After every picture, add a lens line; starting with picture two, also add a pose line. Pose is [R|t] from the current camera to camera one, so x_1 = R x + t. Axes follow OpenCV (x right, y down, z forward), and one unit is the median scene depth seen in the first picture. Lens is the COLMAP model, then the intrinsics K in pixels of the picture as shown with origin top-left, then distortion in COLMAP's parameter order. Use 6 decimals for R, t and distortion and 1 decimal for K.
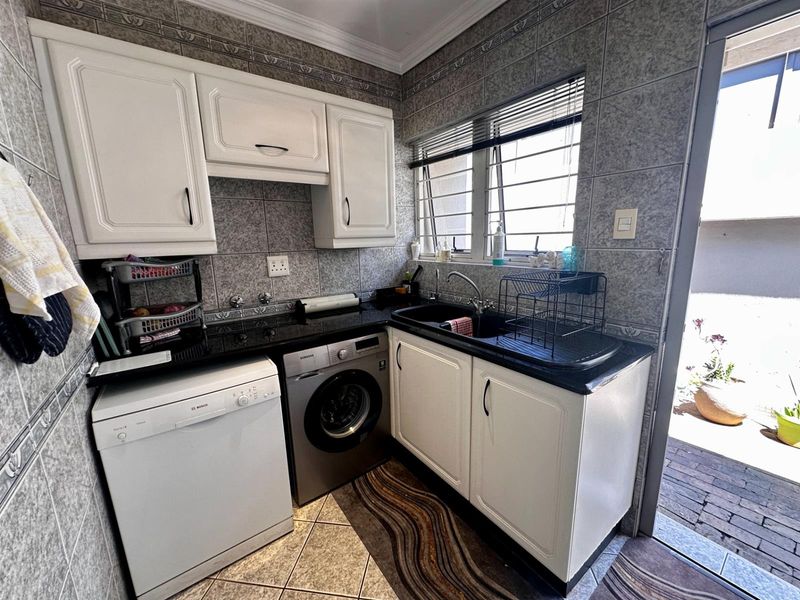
lens RADIAL K [[324.1, 0, 404.4], [0, 324.1, 297.8], [0, 0, 1]] dist [-0.007917, 0.000109]
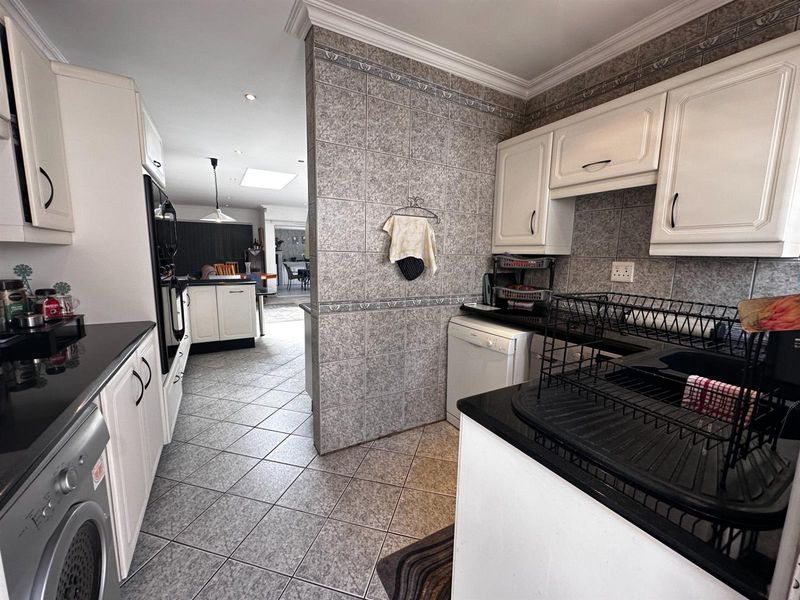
lens RADIAL K [[324.1, 0, 397.0], [0, 324.1, 298.4], [0, 0, 1]] dist [-0.007917, 0.000109]
pose [[-0.128787, 0.155029, -0.979479, 0.778189], [-0.195008, 0.964460, 0.178293, -0.066209], [0.972310, 0.213968, -0.093978, 0.472176]]
